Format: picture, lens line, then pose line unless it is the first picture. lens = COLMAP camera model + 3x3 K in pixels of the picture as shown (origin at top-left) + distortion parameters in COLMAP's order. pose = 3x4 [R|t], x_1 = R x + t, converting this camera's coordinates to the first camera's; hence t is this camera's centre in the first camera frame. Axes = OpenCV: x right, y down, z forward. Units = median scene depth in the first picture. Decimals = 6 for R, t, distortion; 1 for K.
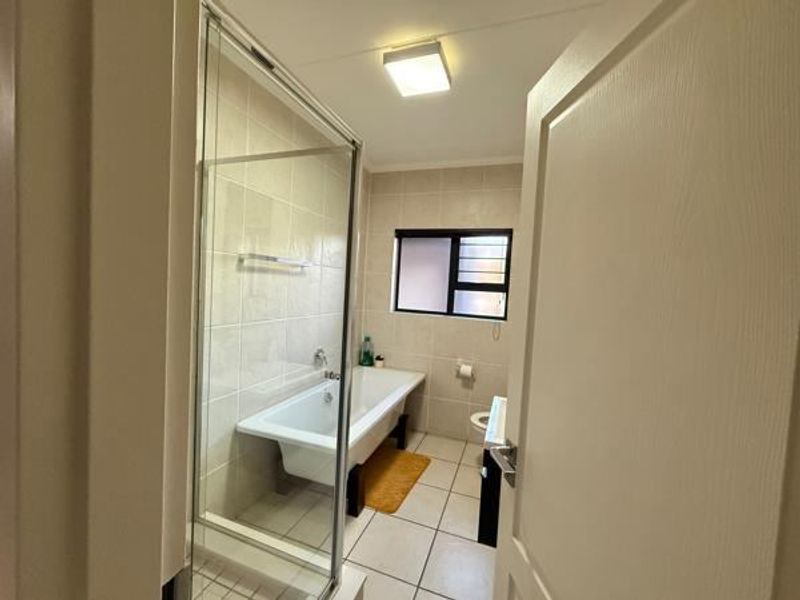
lens RADIAL K [[322.6, 0, 400.0], [0, 322.6, 300.0], [0, 0, 1]] dist [-0.006780, 0.000032]
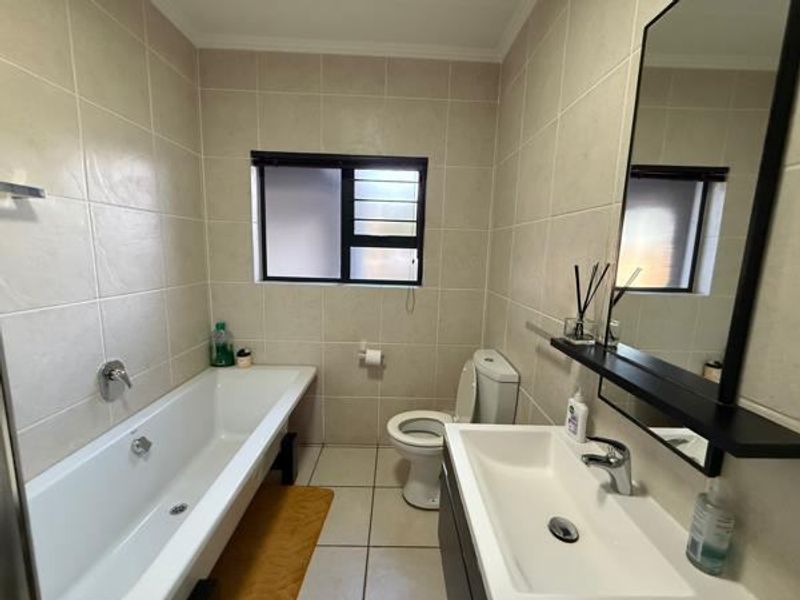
lens RADIAL K [[322.6, 0, 400.0], [0, 322.6, 300.0], [0, 0, 1]] dist [-0.006780, 0.000032]
pose [[0.936572, -0.077969, 0.341692, 0.021133], [0.035833, 0.991134, 0.127942, -0.001126], [-0.348638, -0.107583, 0.931062, 0.298459]]
